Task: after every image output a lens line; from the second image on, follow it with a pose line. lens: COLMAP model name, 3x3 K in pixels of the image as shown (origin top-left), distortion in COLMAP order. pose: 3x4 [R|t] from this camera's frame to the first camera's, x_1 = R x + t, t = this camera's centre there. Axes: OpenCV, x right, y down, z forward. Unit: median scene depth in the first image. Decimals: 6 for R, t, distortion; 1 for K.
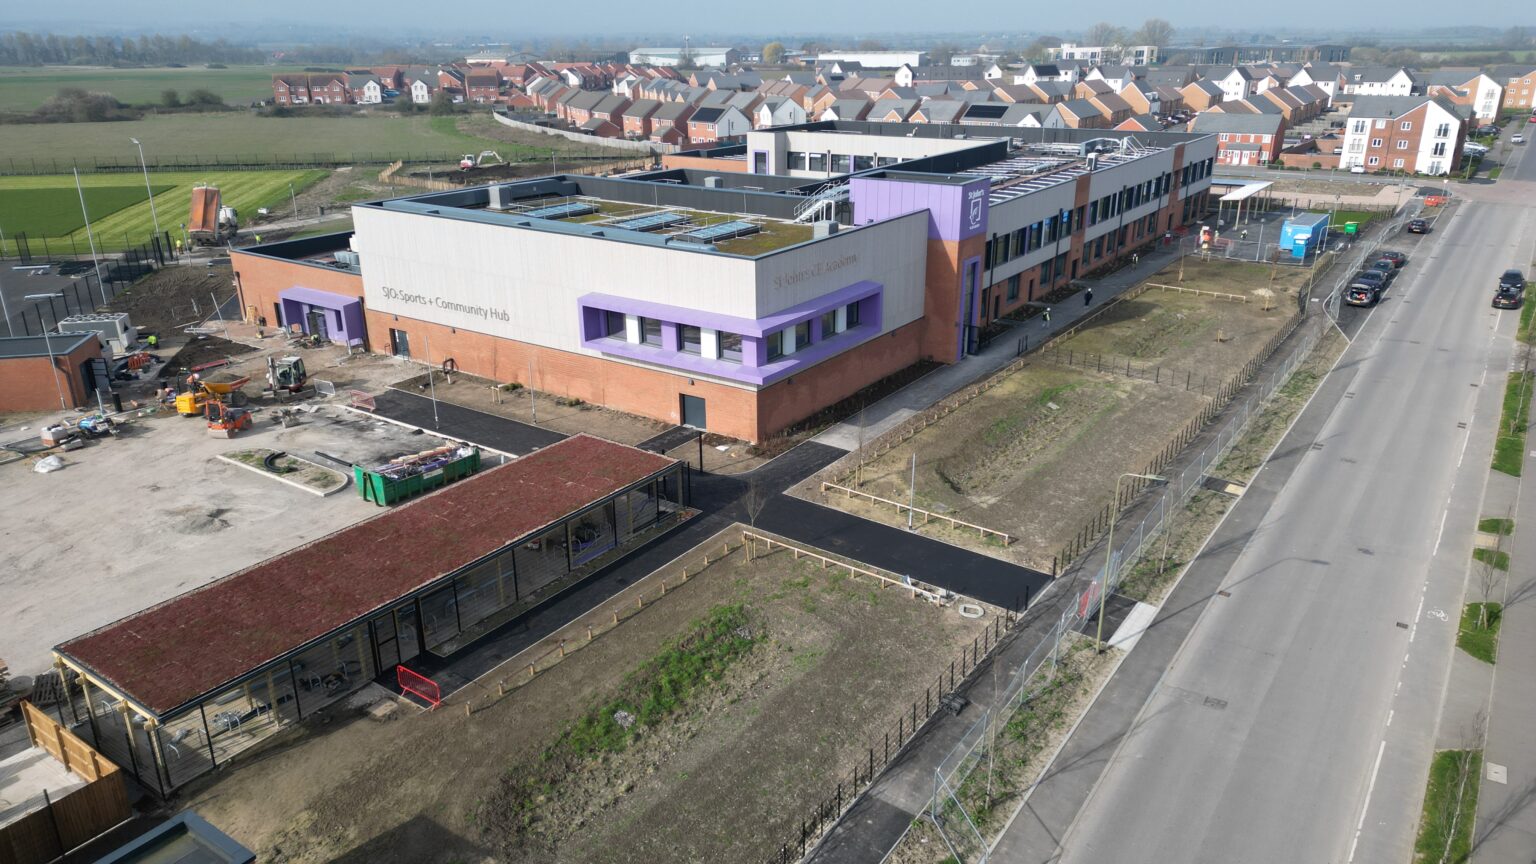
lens RADIAL K [[1061.5, 0, 771.5], [0, 1061.5, 431.1], [0, 0, 1]] dist [0.080812, -0.069343]
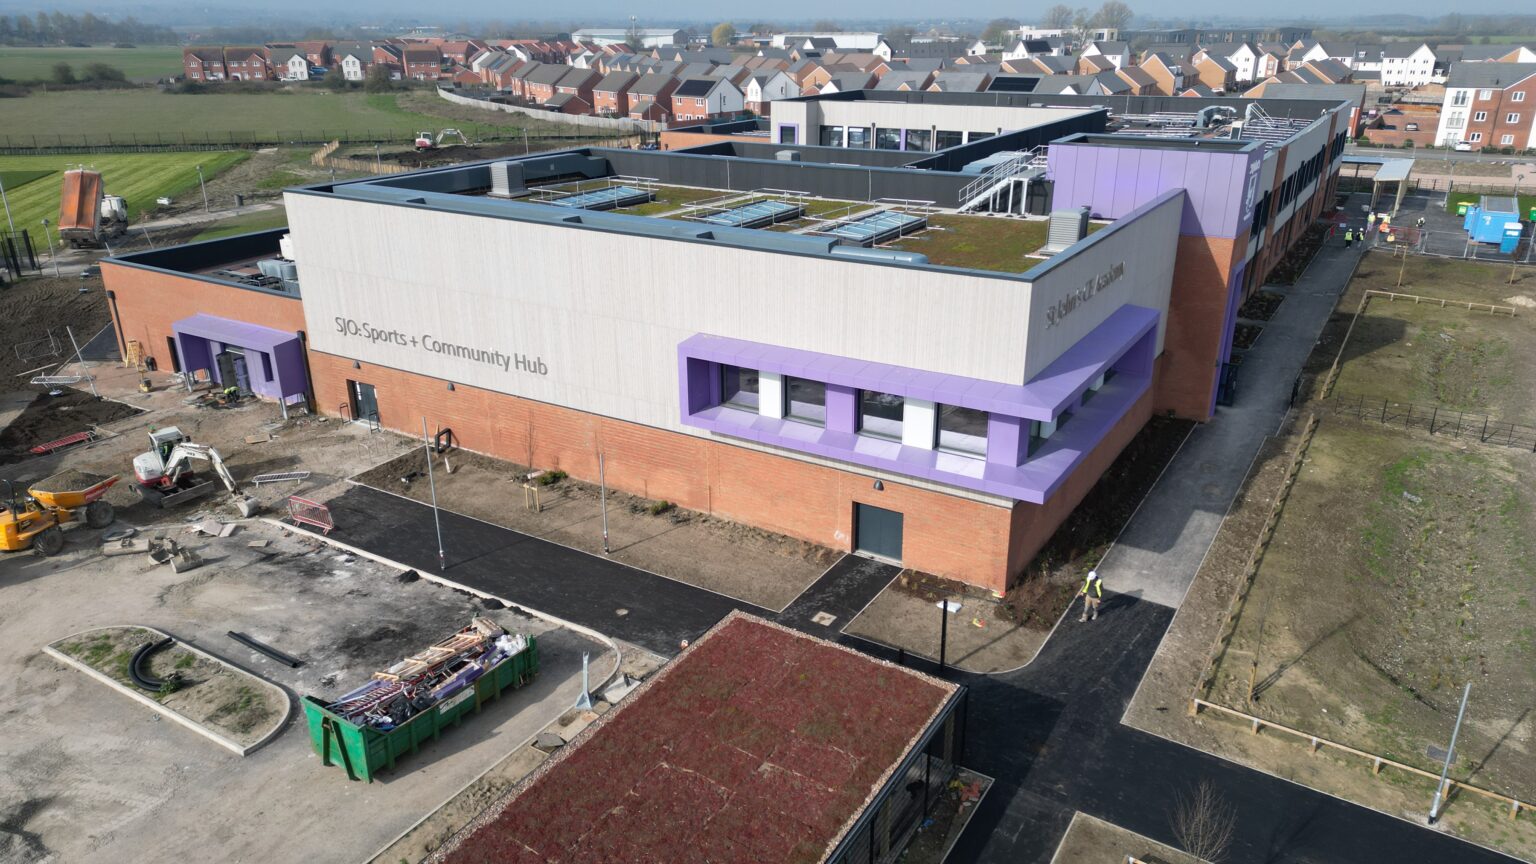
lens RADIAL K [[1061.5, 0, 771.7], [0, 1061.5, 430.7], [0, 0, 1]] dist [0.080812, -0.069343]
pose [[0.998338, -0.017045, 0.055047, -0.127810], [0.016500, 0.999810, 0.010347, -0.064021], [-0.055213, -0.009421, 0.998430, 0.315990]]
